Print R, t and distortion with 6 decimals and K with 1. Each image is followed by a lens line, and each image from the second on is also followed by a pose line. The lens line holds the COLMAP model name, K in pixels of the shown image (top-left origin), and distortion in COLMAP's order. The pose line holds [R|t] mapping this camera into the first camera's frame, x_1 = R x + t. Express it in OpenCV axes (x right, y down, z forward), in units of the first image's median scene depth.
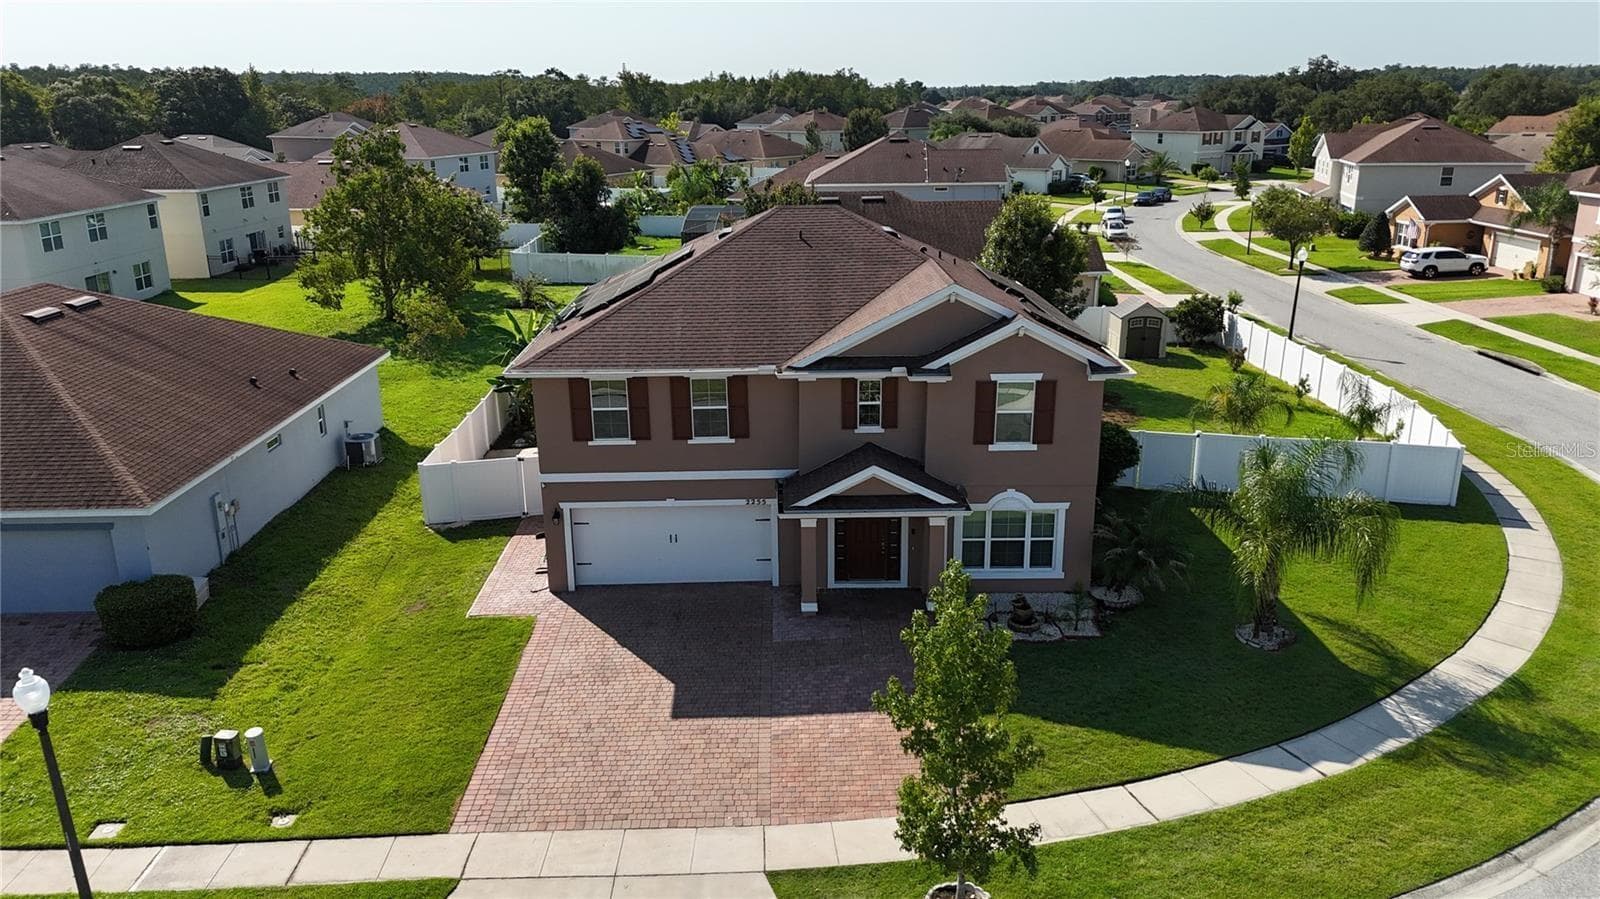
lens RADIAL K [[1177.3, 0, 805.5], [0, 1177.3, 444.4], [0, 0, 1]] dist [0.081233, -0.091942]
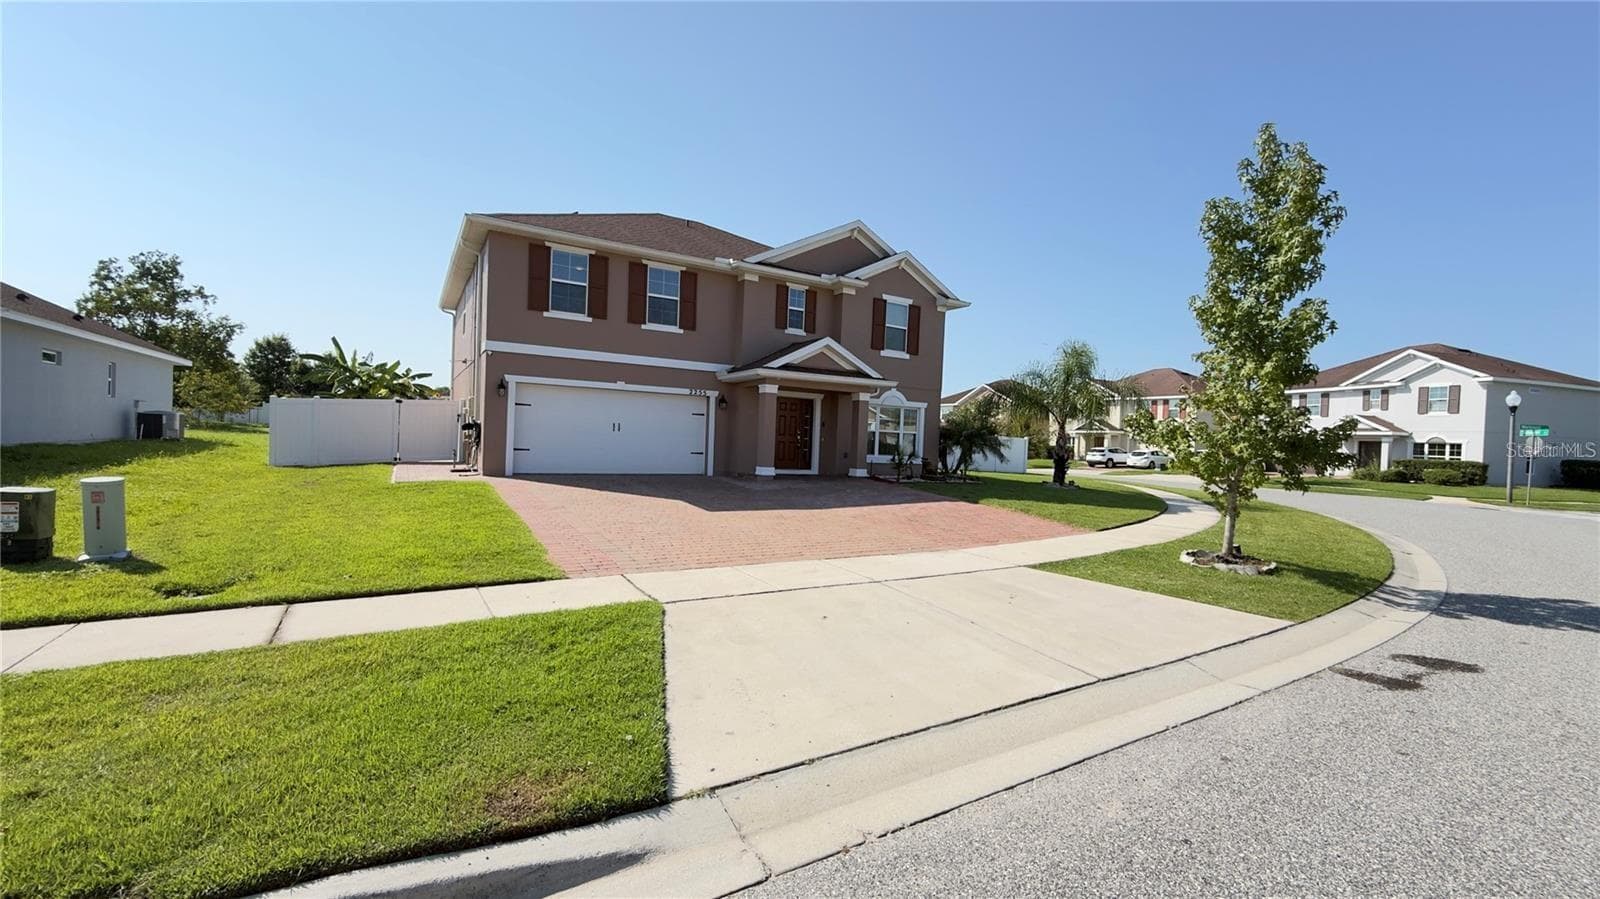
lens RADIAL K [[641.0, 0, 795.4], [0, 641.0, 450.1], [0, 0, 1]] dist [-0.001056, 0.000648]
pose [[0.865488, 0.034143, 0.499765, -0.256098], [0.096080, 0.967836, -0.232512, 0.245095], [-0.491630, 0.249254, 0.834370, 0.461097]]
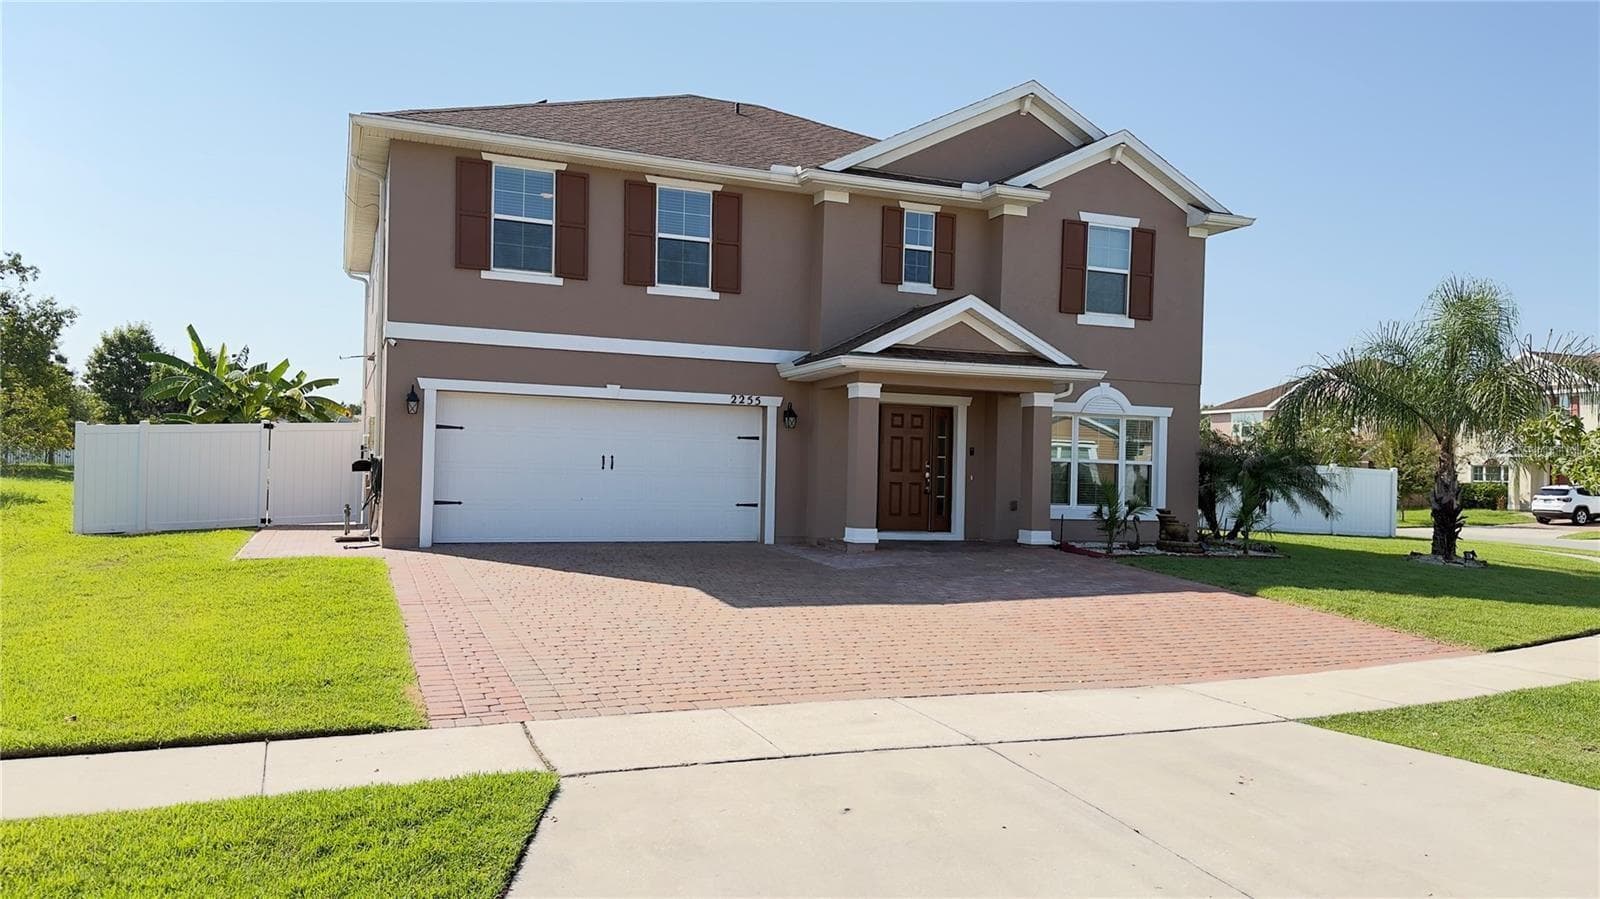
lens RADIAL K [[1114.5, 0, 801.6], [0, 1114.5, 461.7], [0, 0, 1]] dist [0.144228, -0.231769]
pose [[0.933837, 0.034721, 0.356010, -0.223650], [0.069895, 0.958380, -0.276808, 0.245949], [-0.350804, 0.283376, 0.892544, 0.452655]]
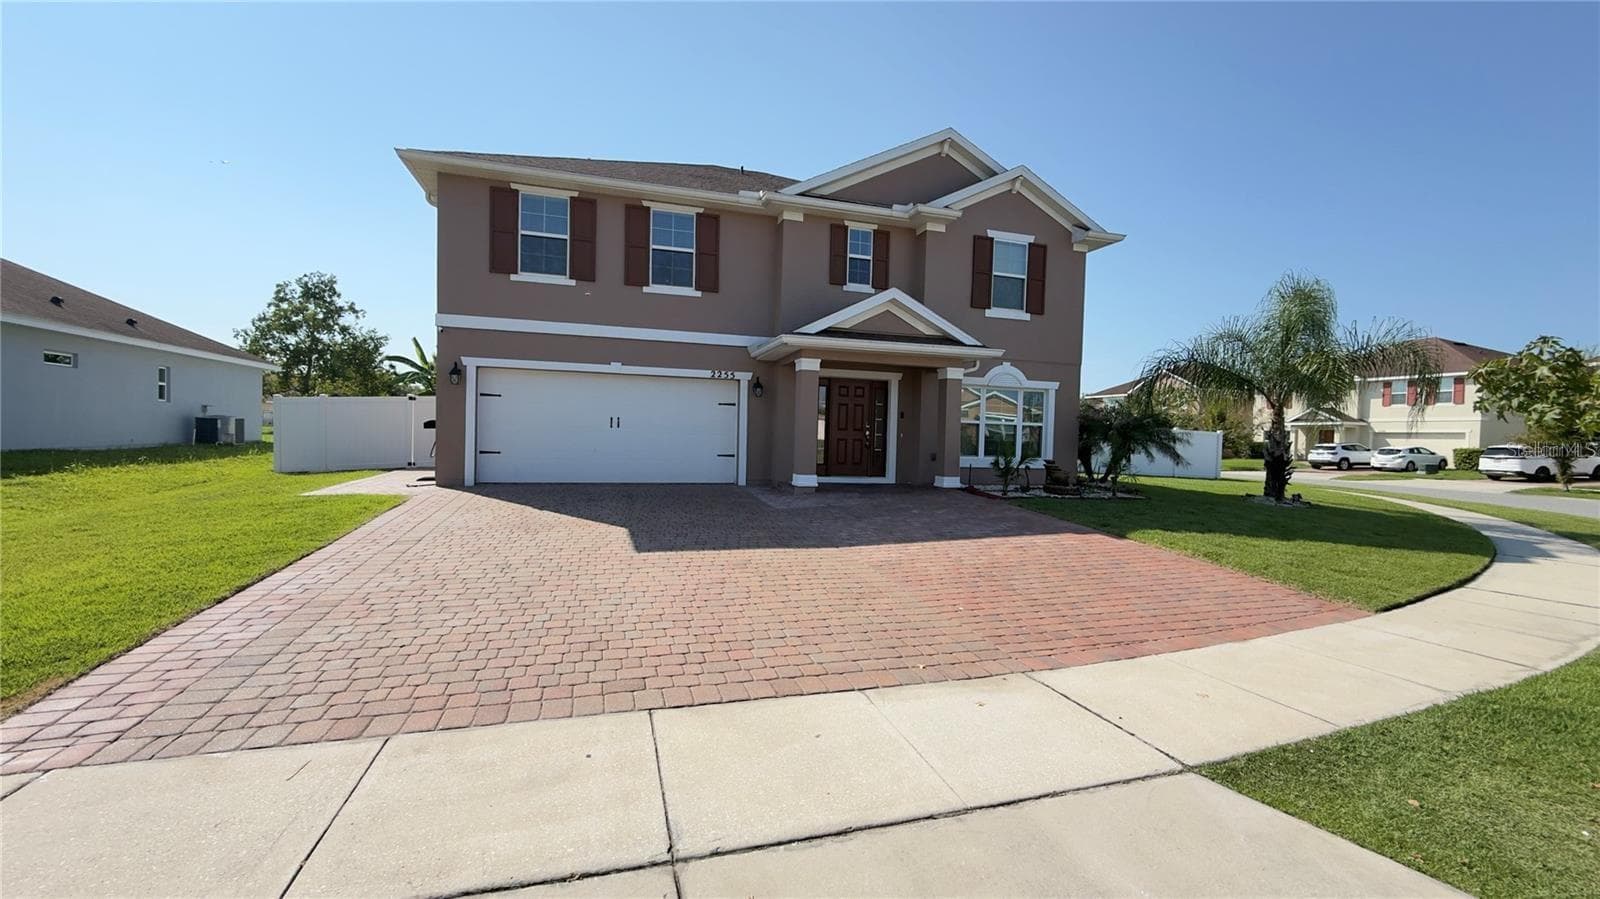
lens RADIAL K [[641.0, 0, 795.4], [0, 641.0, 450.1], [0, 0, 1]] dist [-0.001056, 0.000648]
pose [[0.960227, 0.027369, 0.277876, -0.114780], [0.044853, 0.967142, -0.250250, 0.211631], [-0.275595, 0.252760, 0.927448, 0.572158]]
